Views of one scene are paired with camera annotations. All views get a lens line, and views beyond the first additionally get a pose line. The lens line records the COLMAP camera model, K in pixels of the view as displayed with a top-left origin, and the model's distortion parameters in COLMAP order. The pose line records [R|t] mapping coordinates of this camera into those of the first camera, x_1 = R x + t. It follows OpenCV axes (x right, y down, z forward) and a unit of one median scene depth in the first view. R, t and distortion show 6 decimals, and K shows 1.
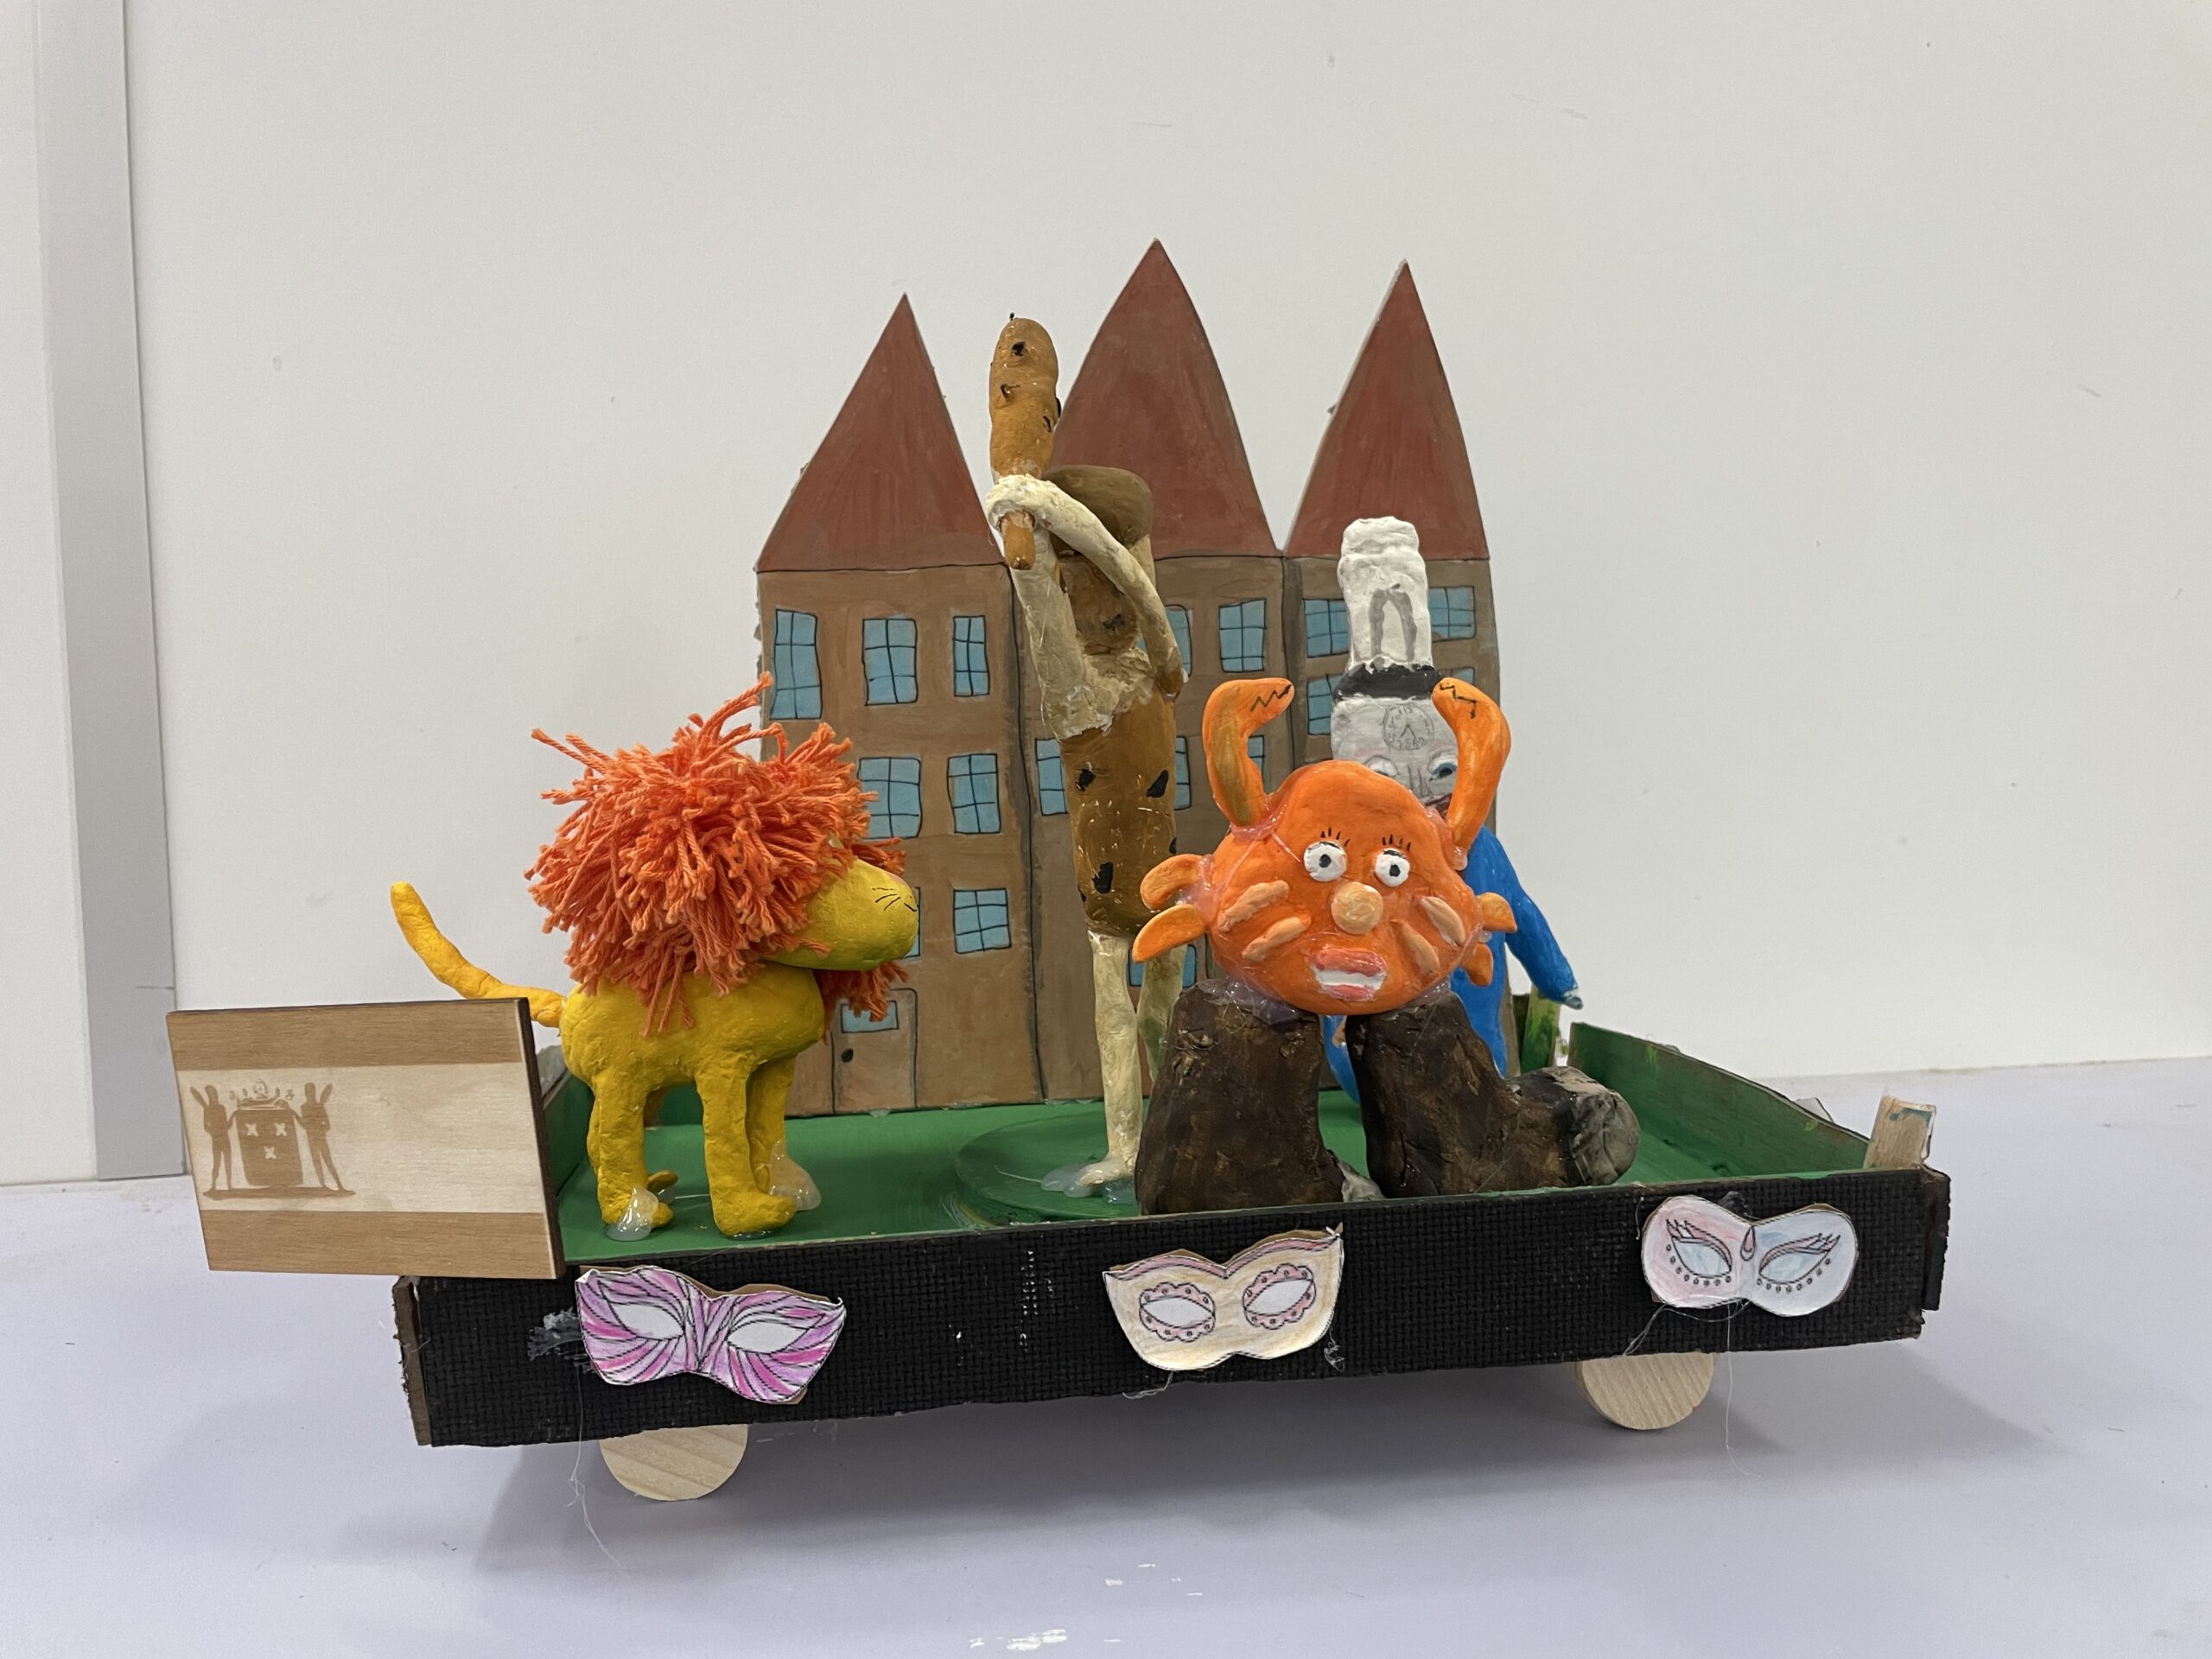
lens RADIAL K [[1689.1, 0, 1100.4], [0, 1689.1, 803.2], [0, 0, 1]] dist [0.089881, -0.167854]
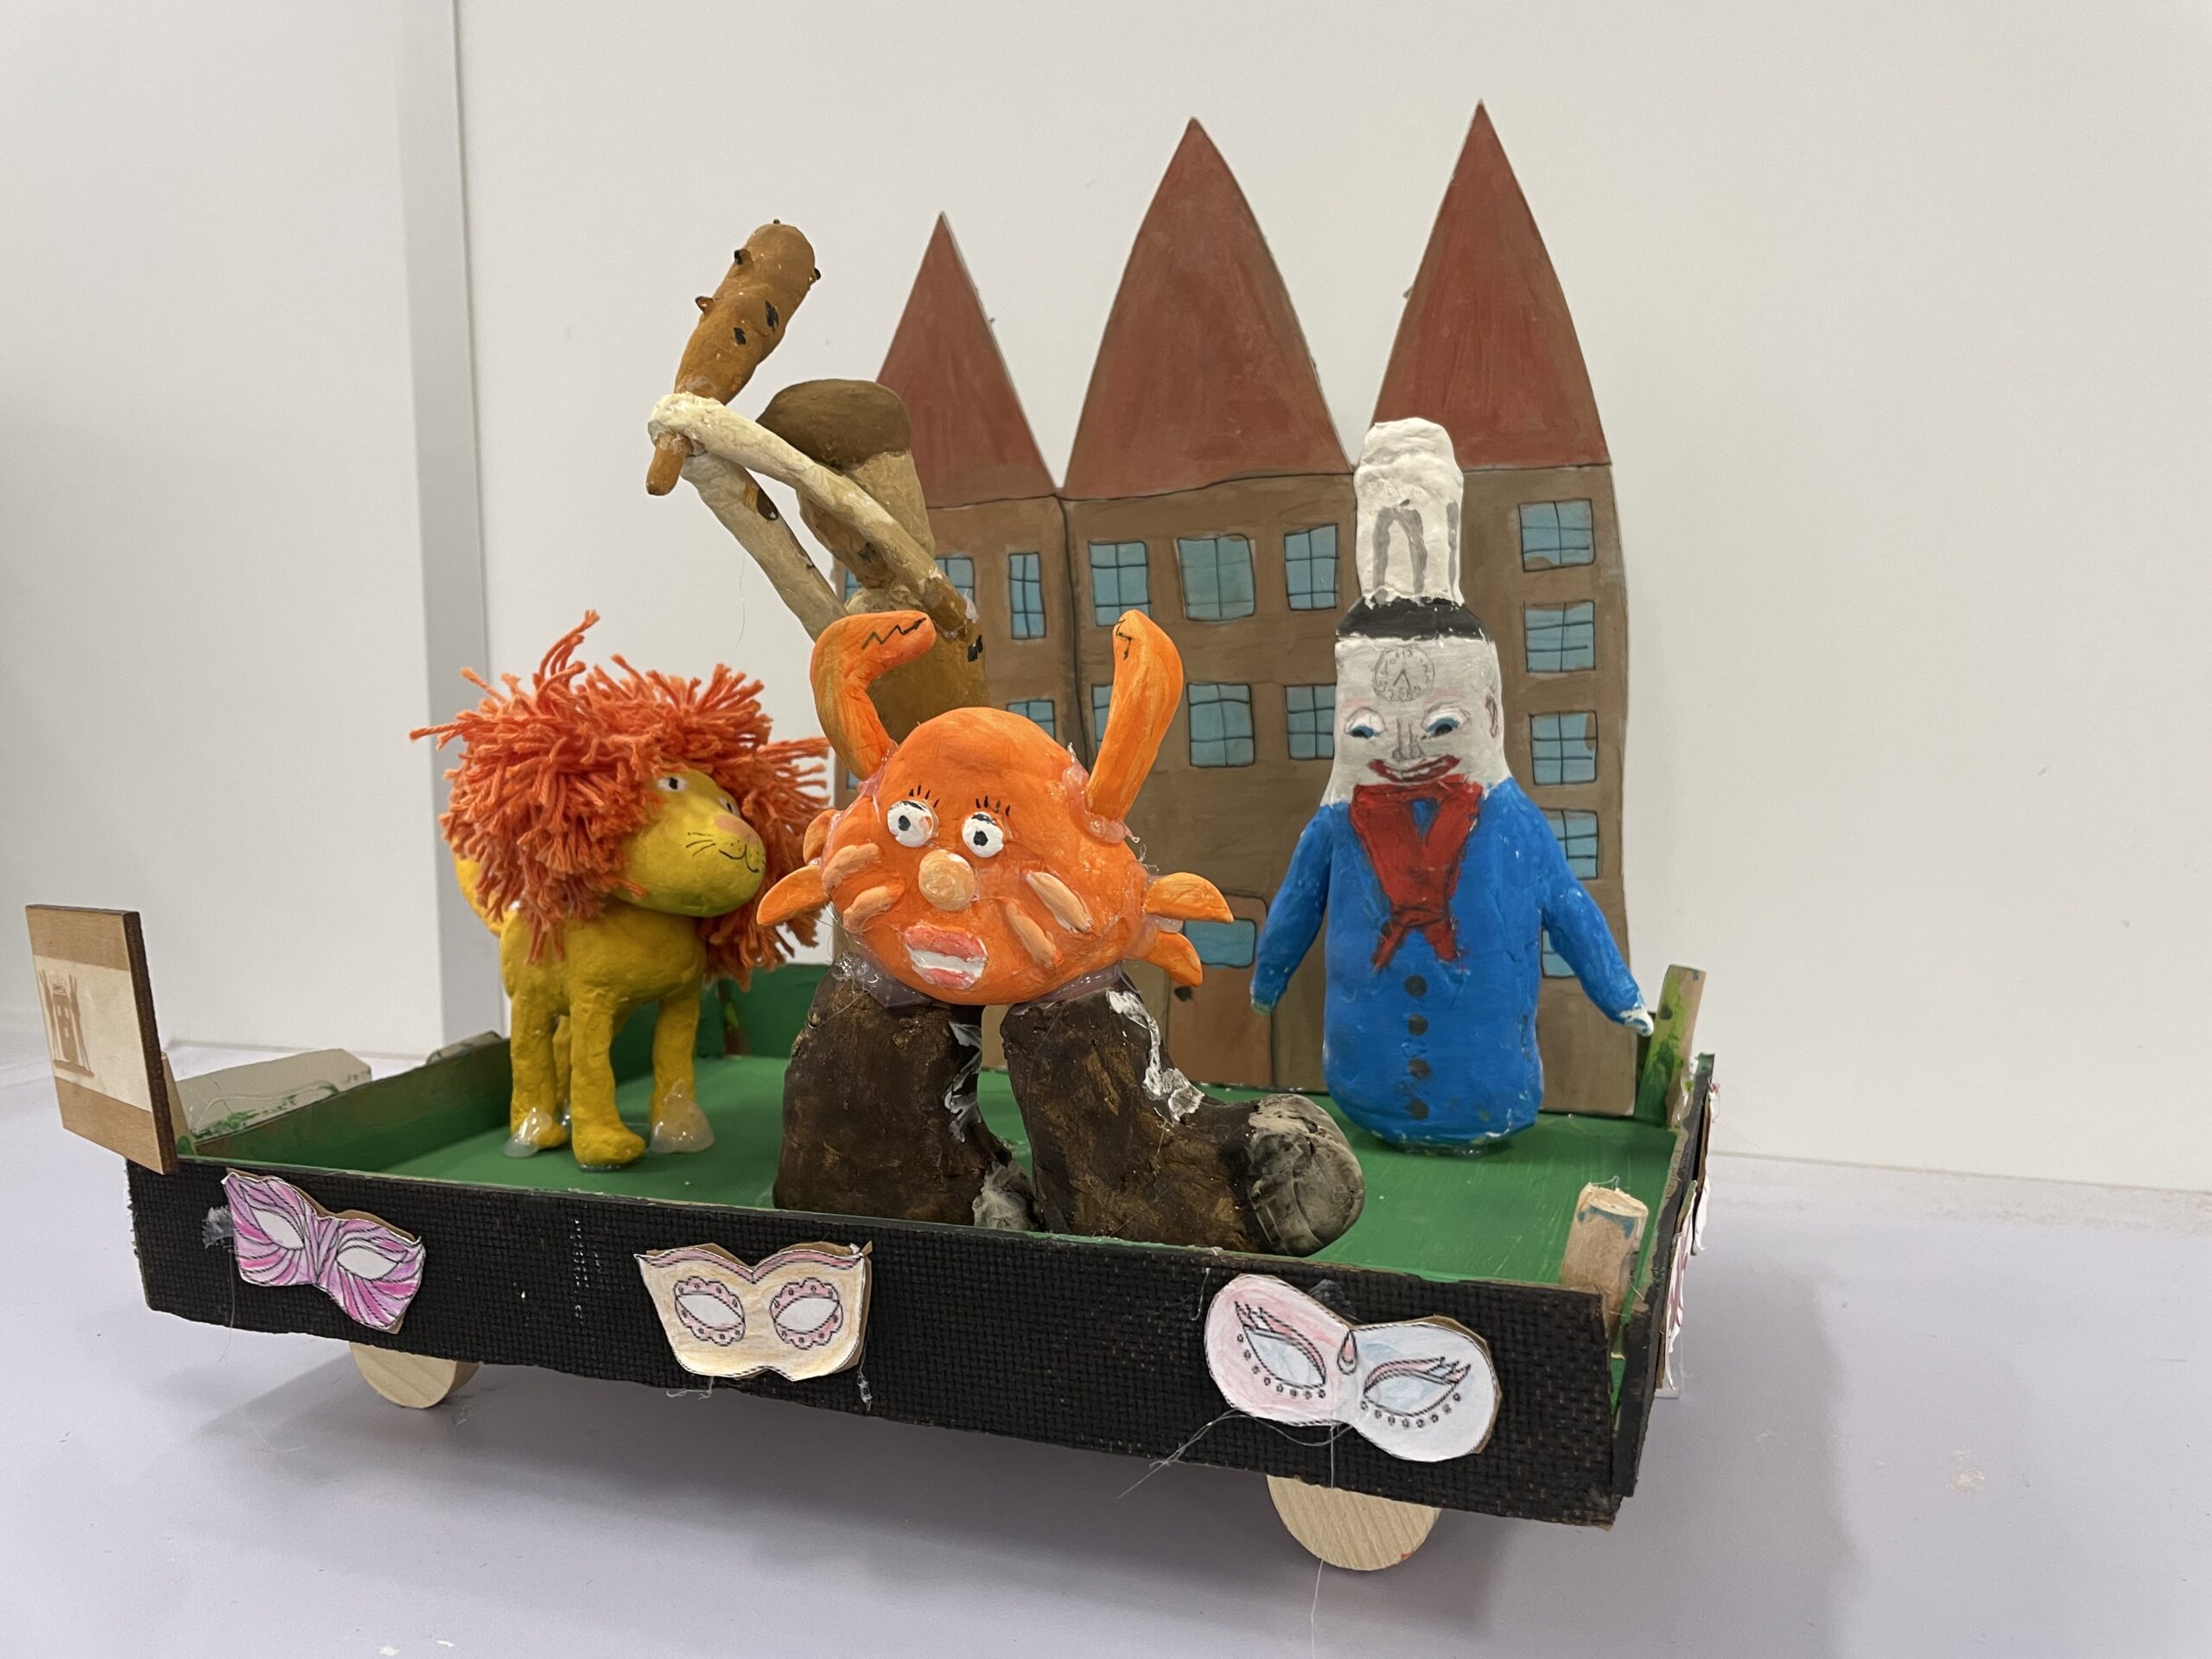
lens RADIAL K [[1689.1, 0, 1100.4], [0, 1689.1, 803.2], [0, 0, 1]] dist [0.089881, -0.167854]
pose [[0.890690, 0.041294, -0.452732, 0.602903], [-0.028645, 0.998985, 0.034763, -0.008672], [0.453708, -0.017995, 0.890968, 0.275706]]
